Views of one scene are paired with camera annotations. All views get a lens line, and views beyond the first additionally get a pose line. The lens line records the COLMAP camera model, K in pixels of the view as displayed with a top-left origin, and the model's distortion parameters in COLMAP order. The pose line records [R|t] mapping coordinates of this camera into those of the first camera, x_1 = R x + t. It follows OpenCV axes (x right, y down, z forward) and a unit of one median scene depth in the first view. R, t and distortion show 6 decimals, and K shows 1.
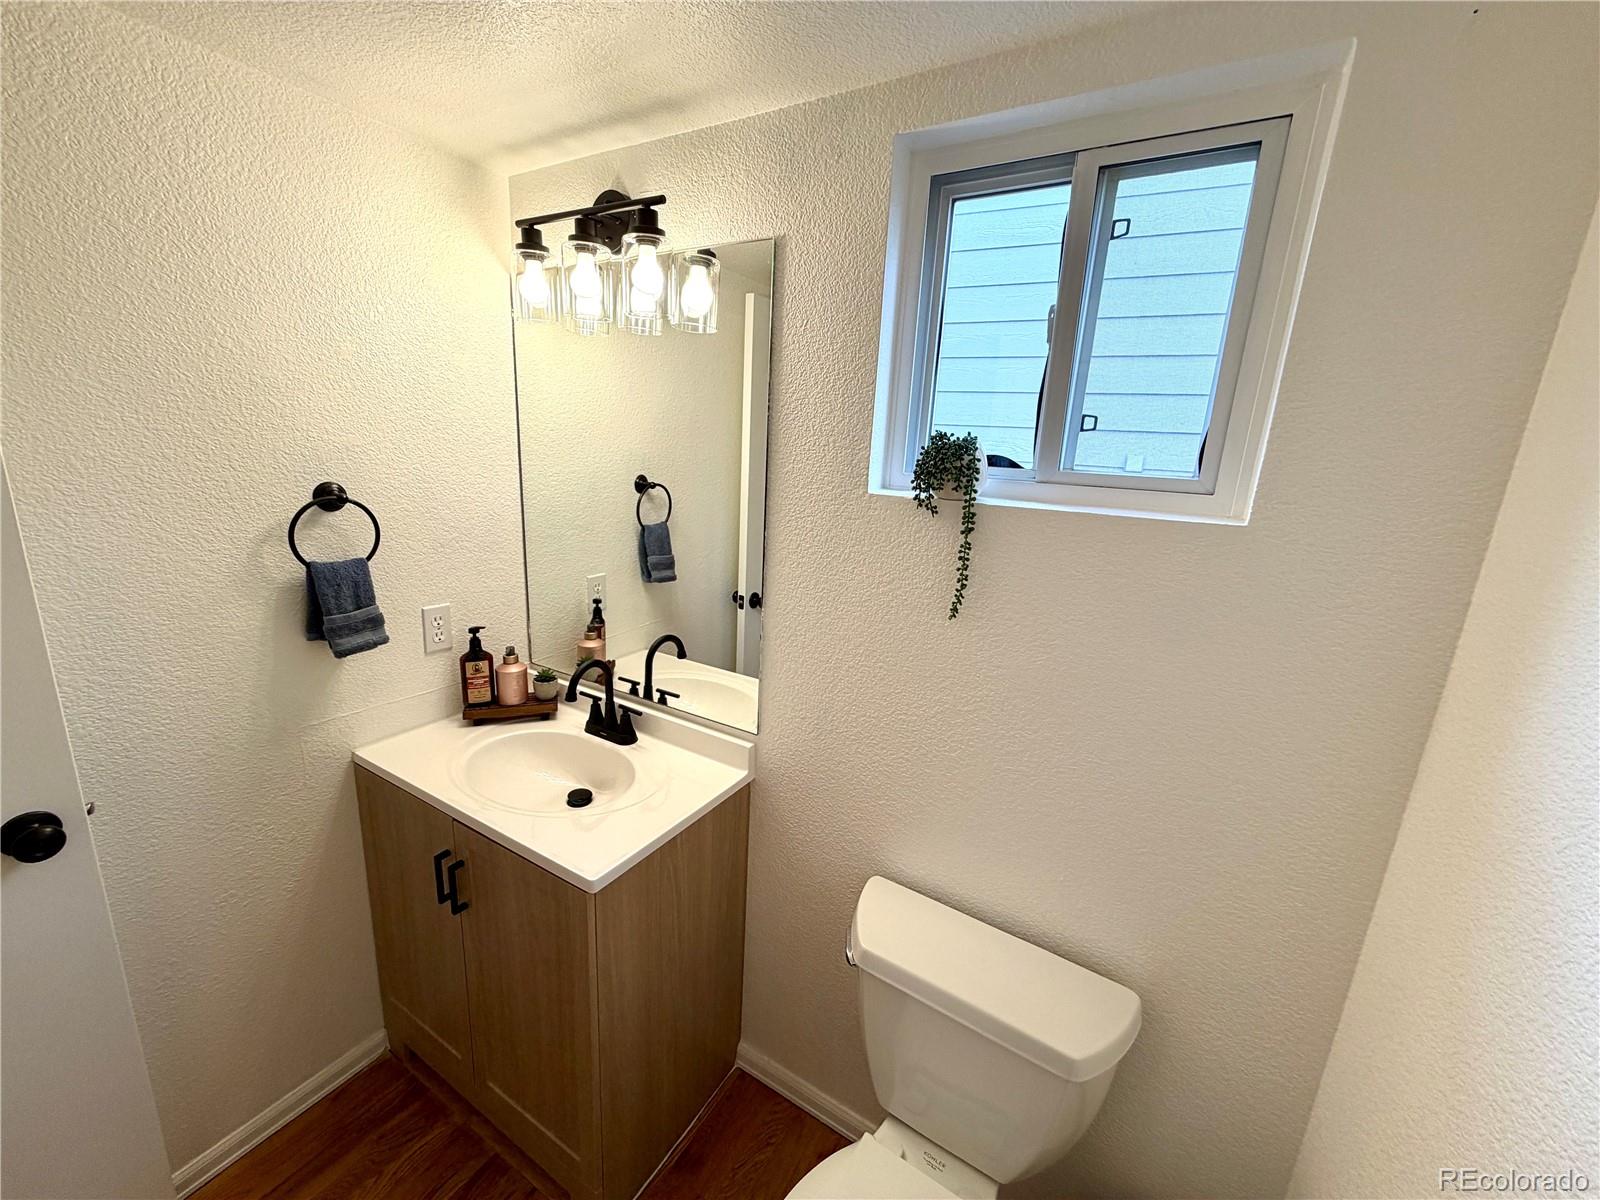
lens RADIAL K [[637.5, 0, 795.6], [0, 637.5, 601.2], [0, 0, 1]] dist [-0.001624, 0.000071]
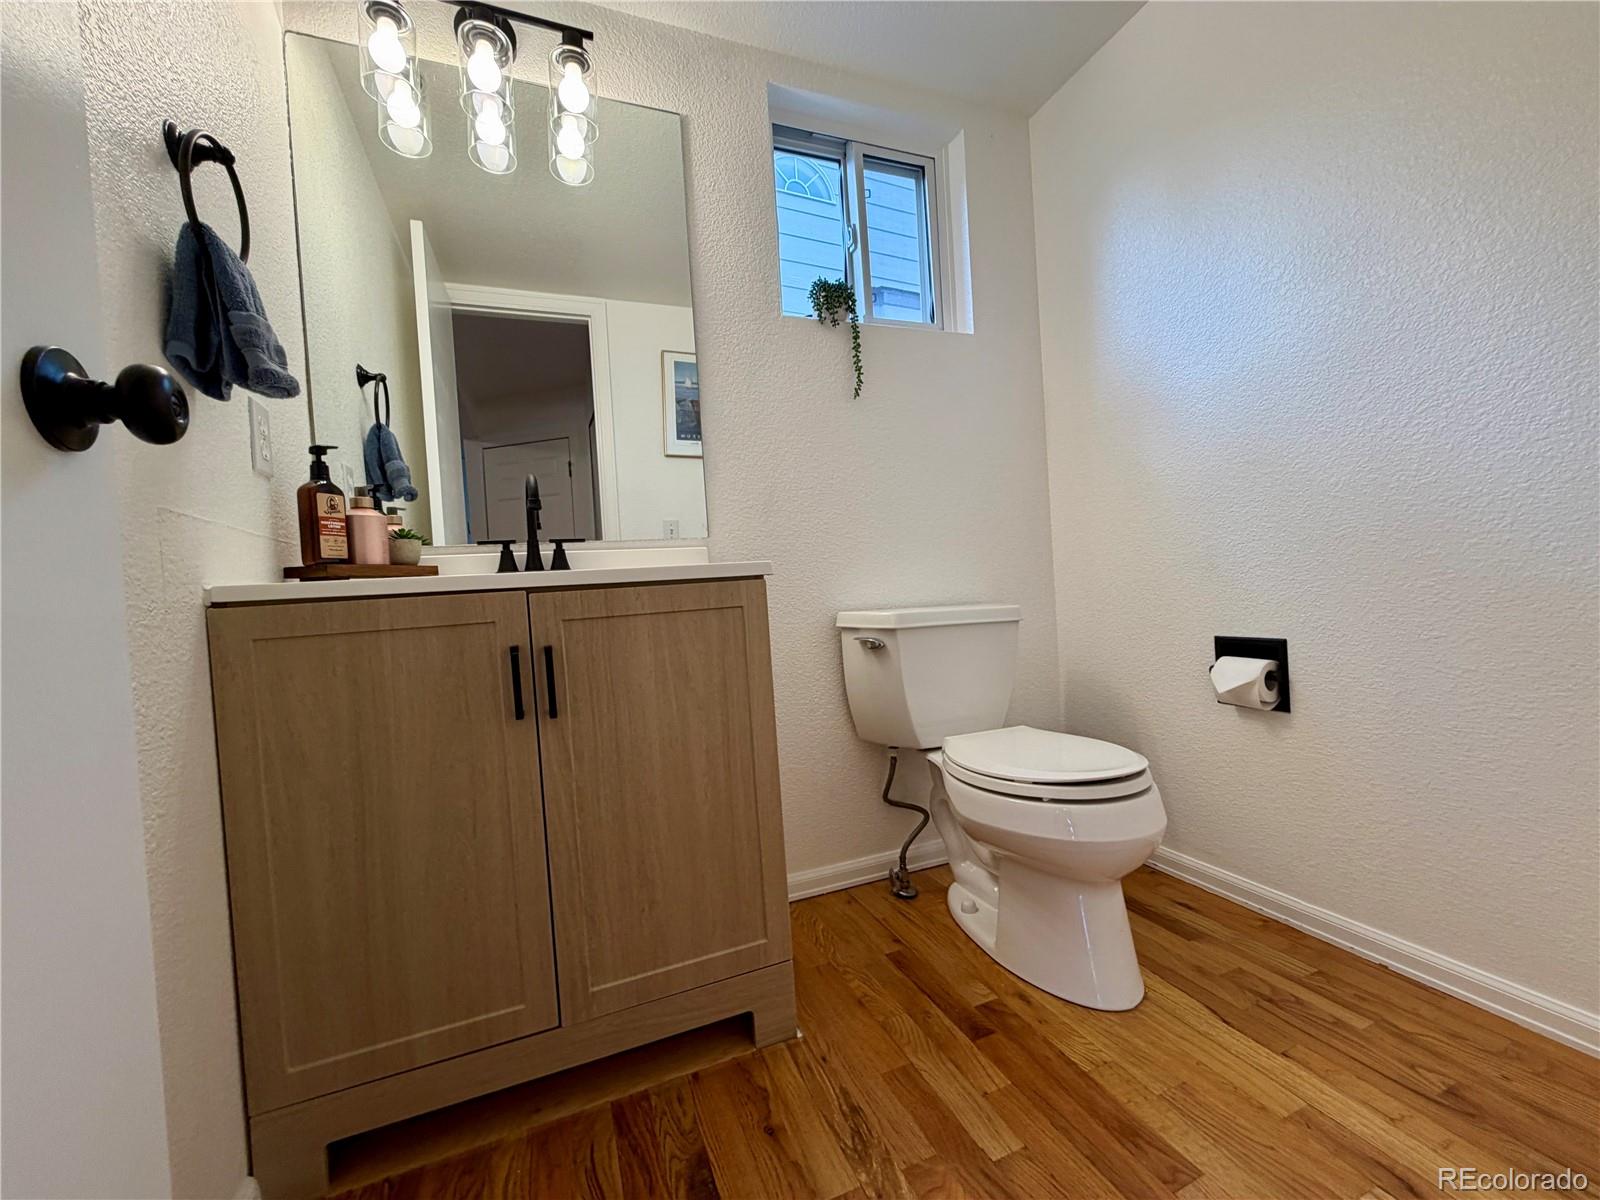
lens RADIAL K [[637.5, 0, 795.6], [0, 637.5, 601.2], [0, 0, 1]] dist [-0.001624, 0.000071]
pose [[0.596506, -0.104443, 0.795784, -0.998476], [0.279262, 0.956552, -0.083787, 0.528598], [-0.752458, 0.272212, 0.599756, 0.319083]]
